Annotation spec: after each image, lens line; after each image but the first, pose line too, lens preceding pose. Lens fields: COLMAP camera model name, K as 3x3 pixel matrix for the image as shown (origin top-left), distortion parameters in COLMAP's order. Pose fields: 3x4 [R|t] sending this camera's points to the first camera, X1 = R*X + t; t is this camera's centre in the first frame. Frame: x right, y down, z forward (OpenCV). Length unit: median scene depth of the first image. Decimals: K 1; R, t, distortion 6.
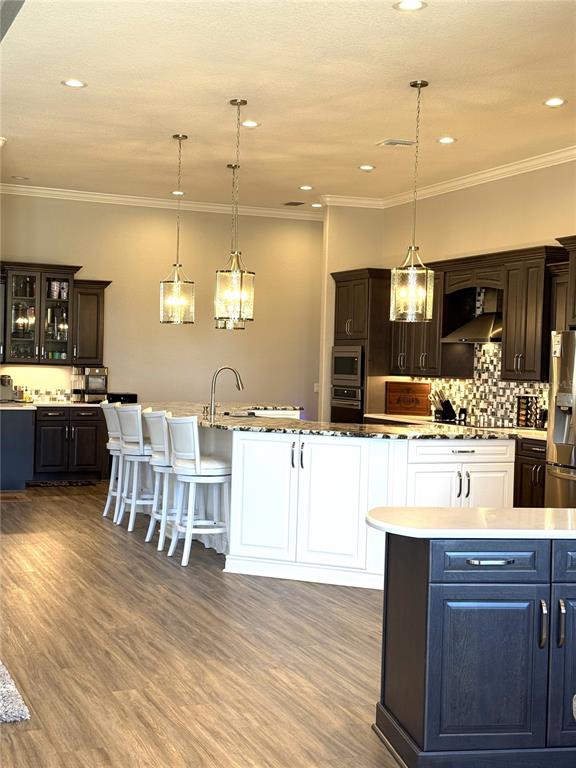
lens RADIAL K [[1085.5, 0, 288.0], [0, 1085.5, 384.0], [0, 0, 1]] dist [0.141554, -0.019343]
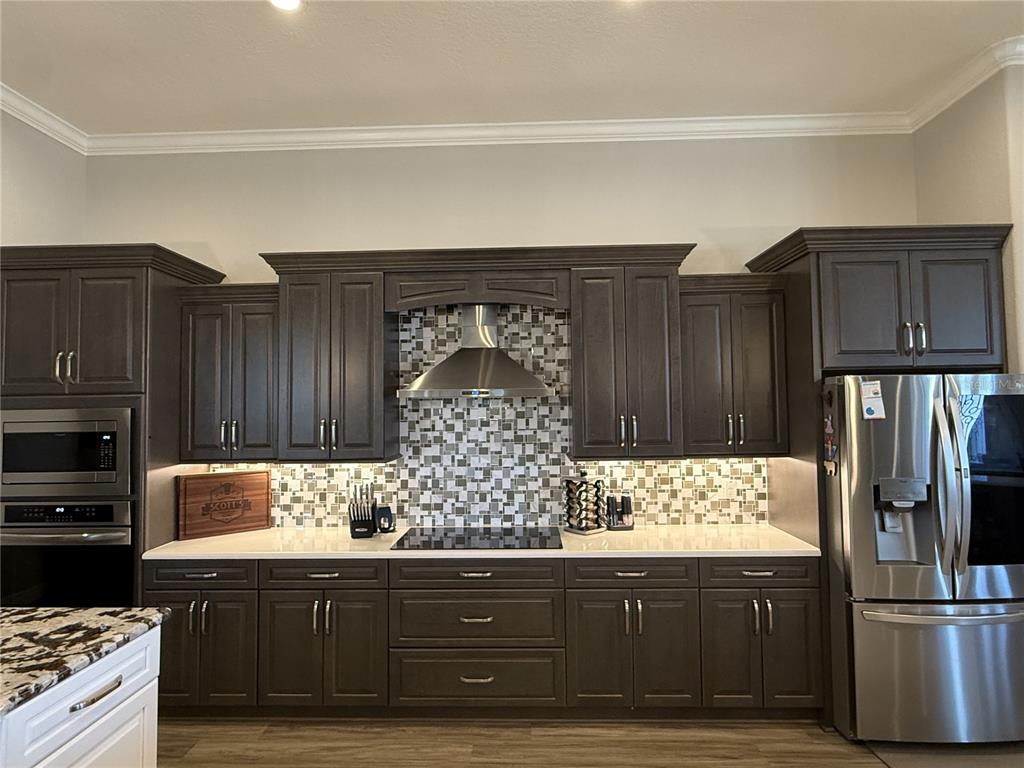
lens RADIAL K [[564.6, 0, 513.0], [0, 564.6, 383.1], [0, 0, 1]] dist [-0.001841, -0.000924]
pose [[0.420766, 0.008367, 0.907131, -0.093188], [0.044419, 0.998568, -0.029813, -0.034705], [-0.906081, 0.052838, 0.419792, 0.830137]]
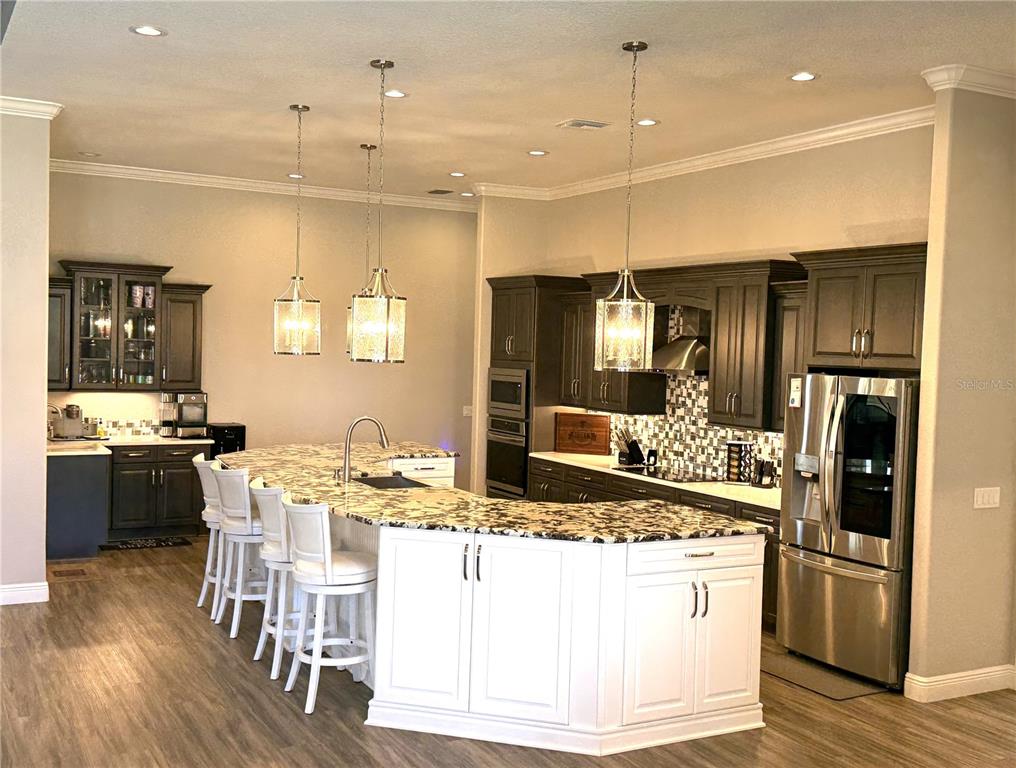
lens RADIAL K [[1118.1, 0, 529.8], [0, 1118.1, 391.3], [0, 0, 1]] dist [0.175666, -0.357346]
pose [[0.994436, -0.001608, 0.105333, -0.020806], [-0.000959, 0.999704, 0.024315, -0.043665], [-0.105341, -0.024281, 0.994140, 0.177226]]
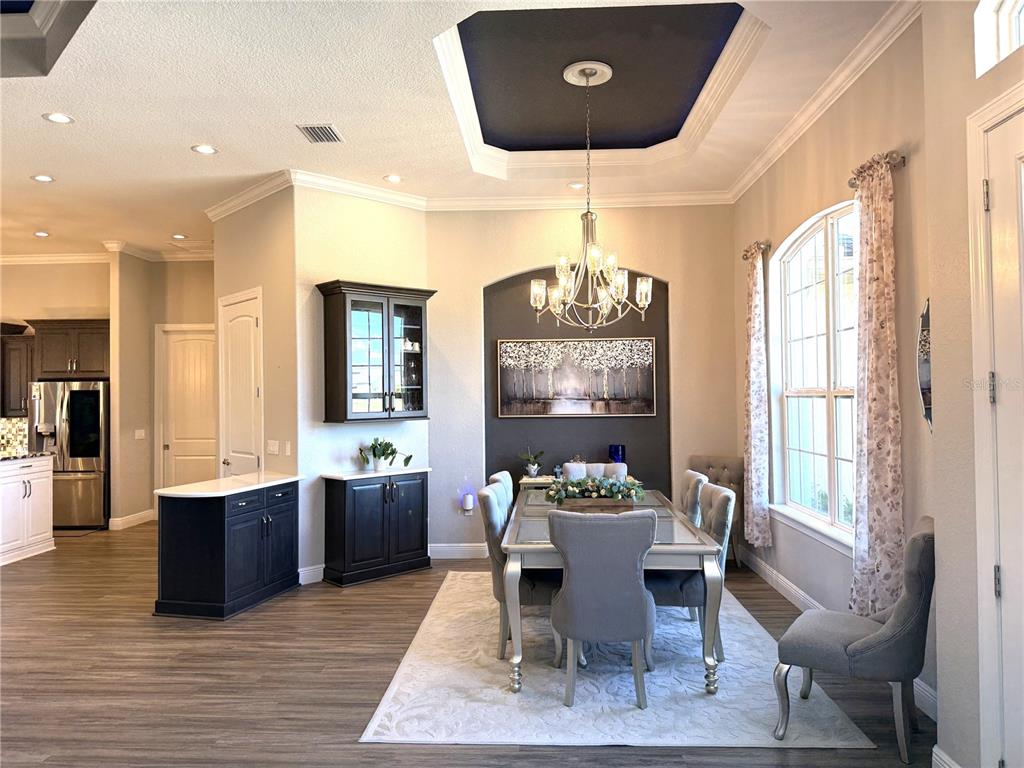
lens RADIAL K [[718.0, 0, 516.6], [0, 718.0, 383.6], [0, 0, 1]] dist [0.086630, -0.117133]
pose [[0.425140, -0.016933, 0.904969, -0.297533], [0.044071, 0.999026, -0.002010, -0.012468], [-0.904054, 0.040738, 0.425472, -0.014643]]
